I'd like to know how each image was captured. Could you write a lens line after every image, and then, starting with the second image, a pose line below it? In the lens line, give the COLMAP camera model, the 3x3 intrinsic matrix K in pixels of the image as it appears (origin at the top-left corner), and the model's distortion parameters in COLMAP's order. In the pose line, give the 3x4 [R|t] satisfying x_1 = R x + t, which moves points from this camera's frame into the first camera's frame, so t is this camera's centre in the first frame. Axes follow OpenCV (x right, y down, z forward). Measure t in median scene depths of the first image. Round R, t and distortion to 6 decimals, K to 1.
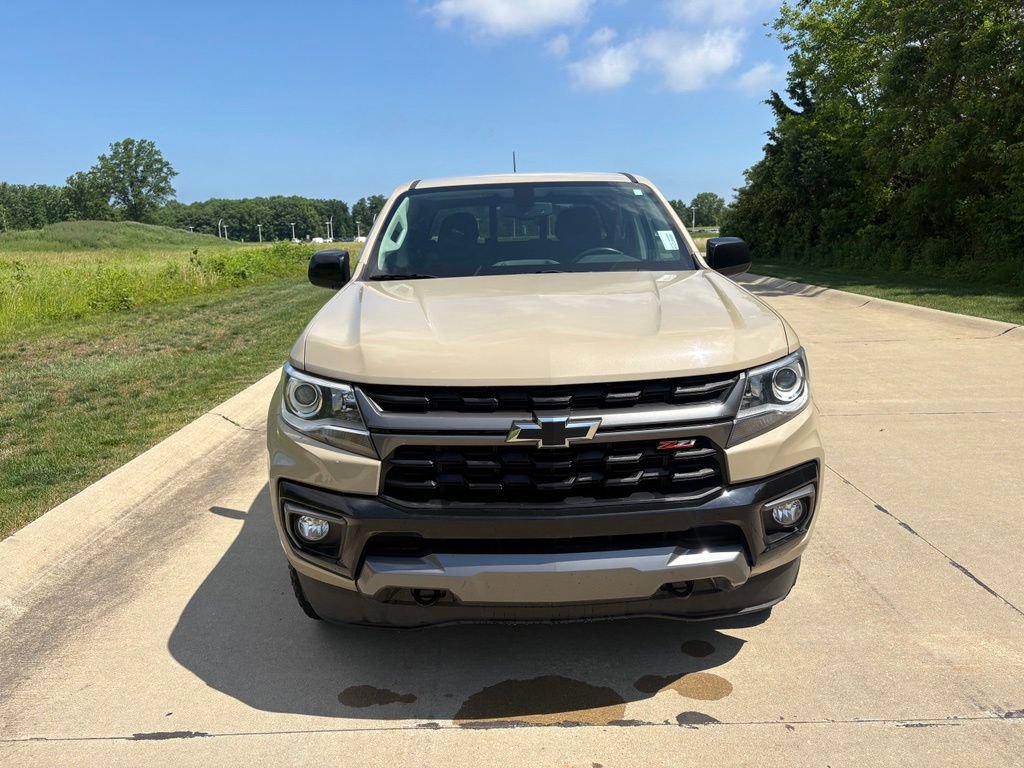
lens RADIAL K [[789.7, 0, 493.3], [0, 789.7, 370.2], [0, 0, 1]] dist [0.009900, -0.006544]
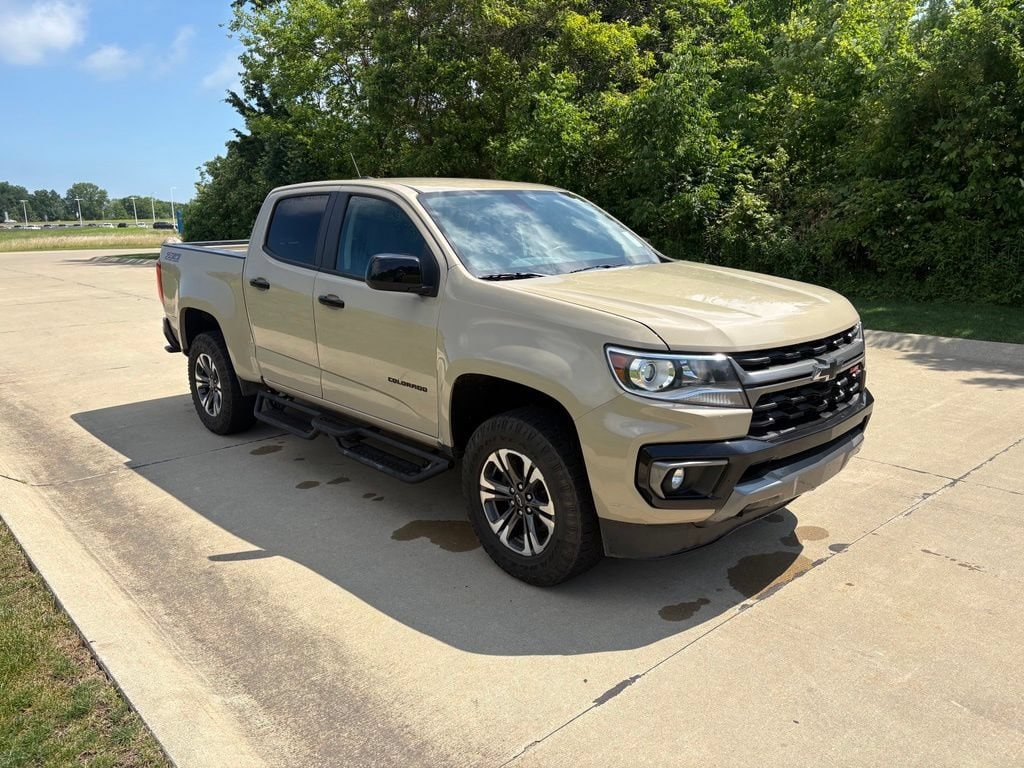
lens RADIAL K [[790.1, 0, 512.1], [0, 790.1, 339.0], [0, 0, 1]] dist [-0.002481, -0.002362]
pose [[0.753227, -0.103581, 0.649554, -1.145845], [0.123341, 0.992248, 0.015201, -0.064981], [-0.646093, 0.068667, 0.760163, 0.201009]]
